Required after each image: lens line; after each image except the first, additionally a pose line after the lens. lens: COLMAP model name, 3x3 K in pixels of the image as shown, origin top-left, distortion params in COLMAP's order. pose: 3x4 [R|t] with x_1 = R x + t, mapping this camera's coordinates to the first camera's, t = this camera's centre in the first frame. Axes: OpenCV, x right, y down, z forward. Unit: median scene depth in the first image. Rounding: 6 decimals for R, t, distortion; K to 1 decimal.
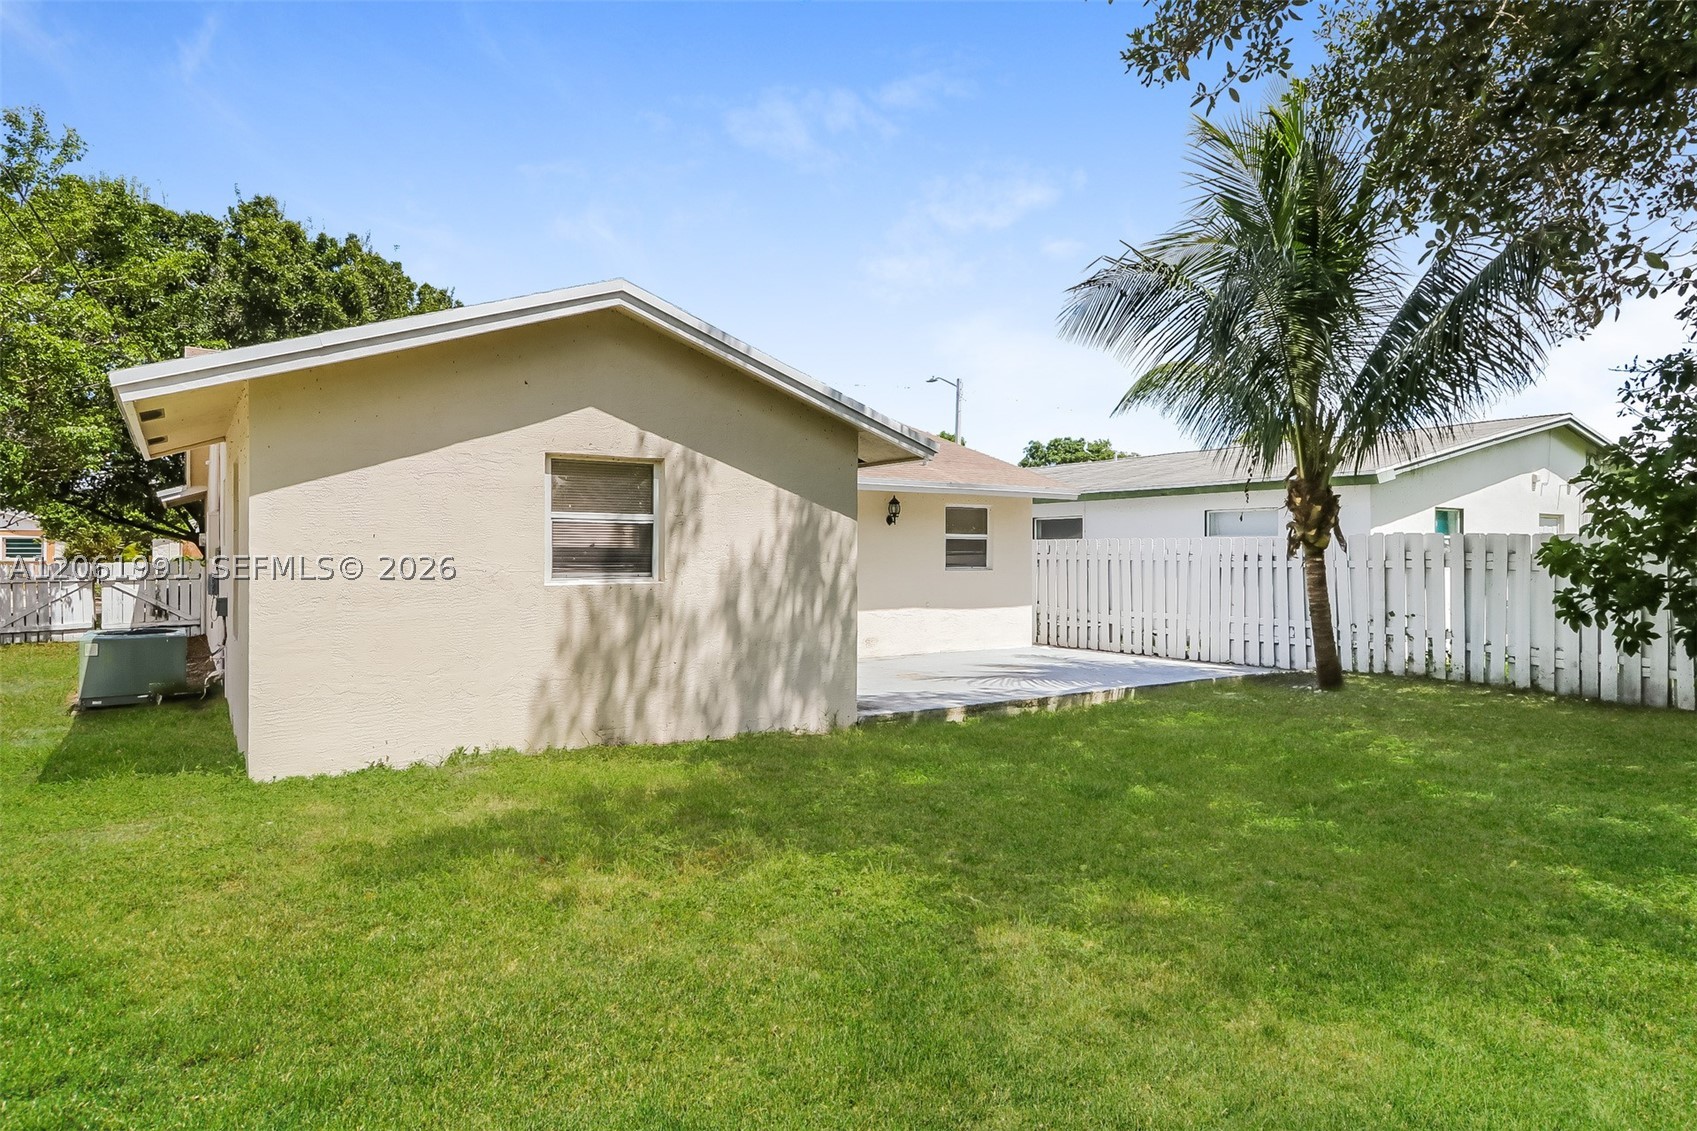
lens RADIAL K [[1026.0, 0, 847.0], [0, 1026.0, 547.2], [0, 0, 1]] dist [0.001185, 0.000200]
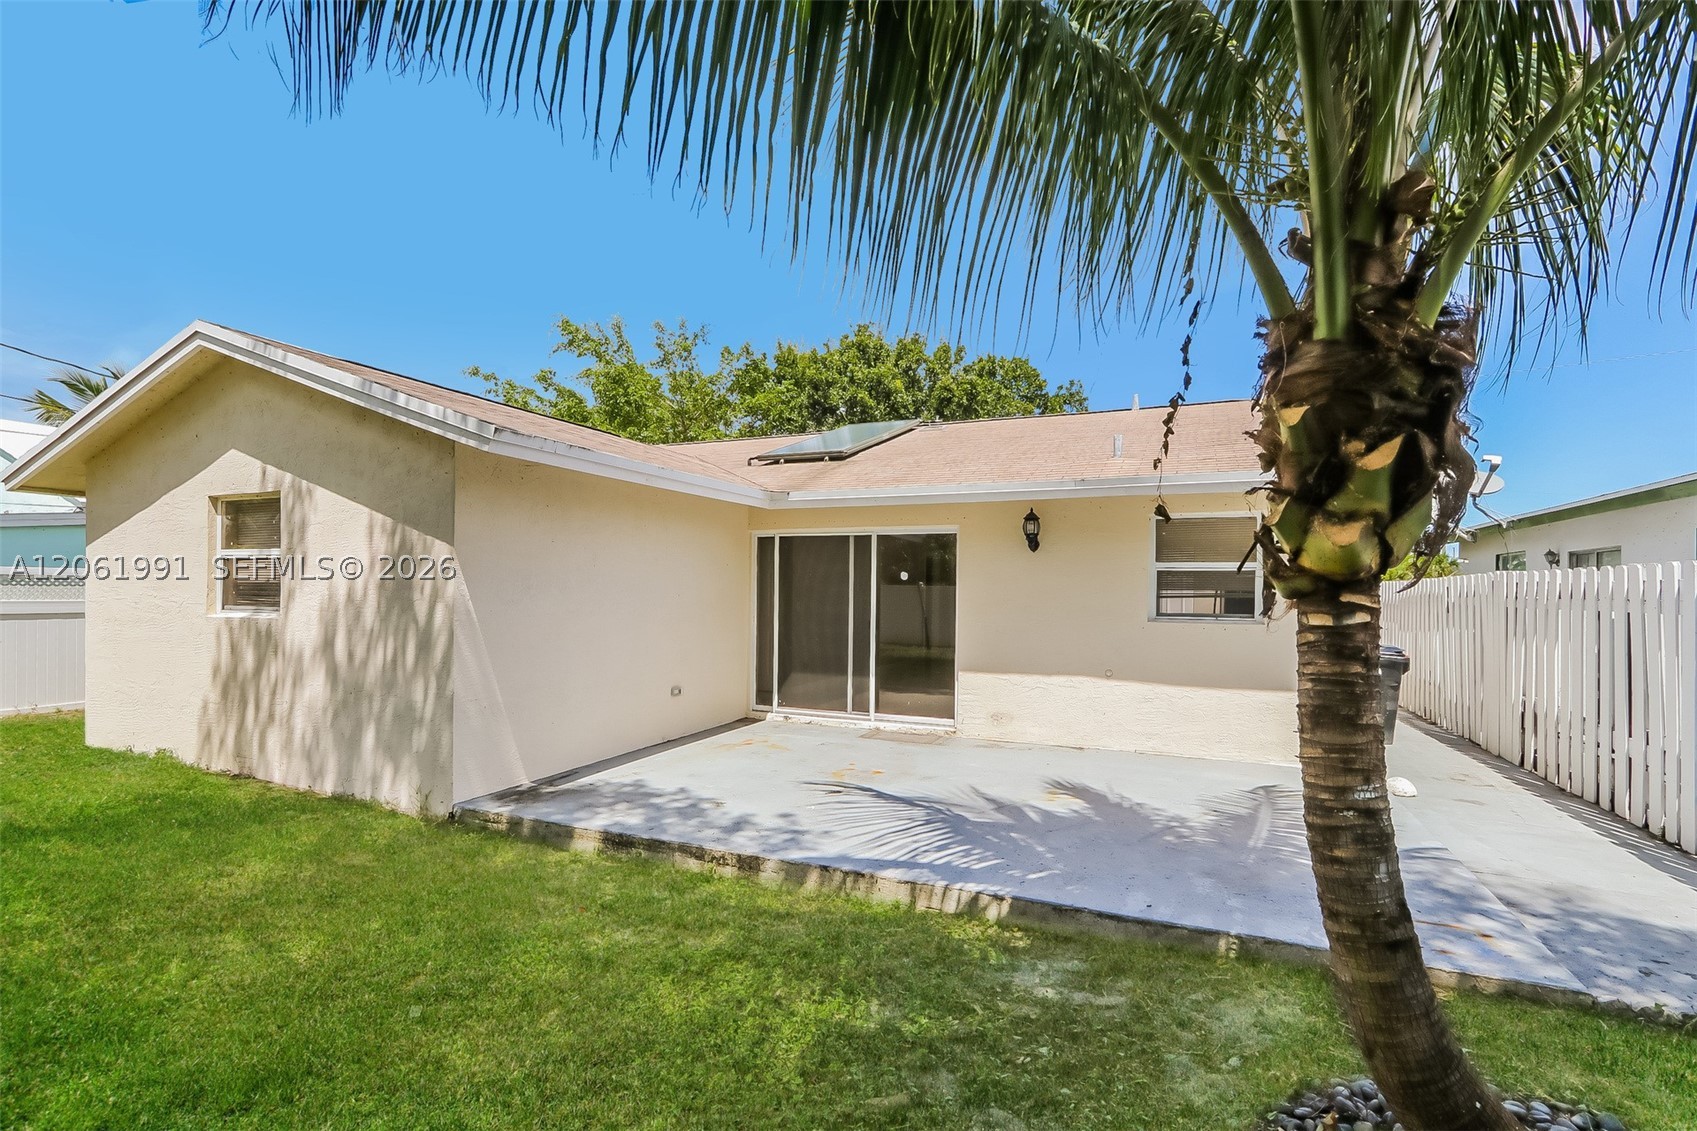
lens RADIAL K [[808.8, 0, 848.4], [0, 808.8, 591.4], [0, 0, 1]] dist [-0.000512, -0.000192]
pose [[0.510184, -0.000363, -0.860065, 0.743183], [-0.001332, 0.999998, -0.001212, 0.010064], [0.860064, 0.001764, 0.510182, 1.053845]]
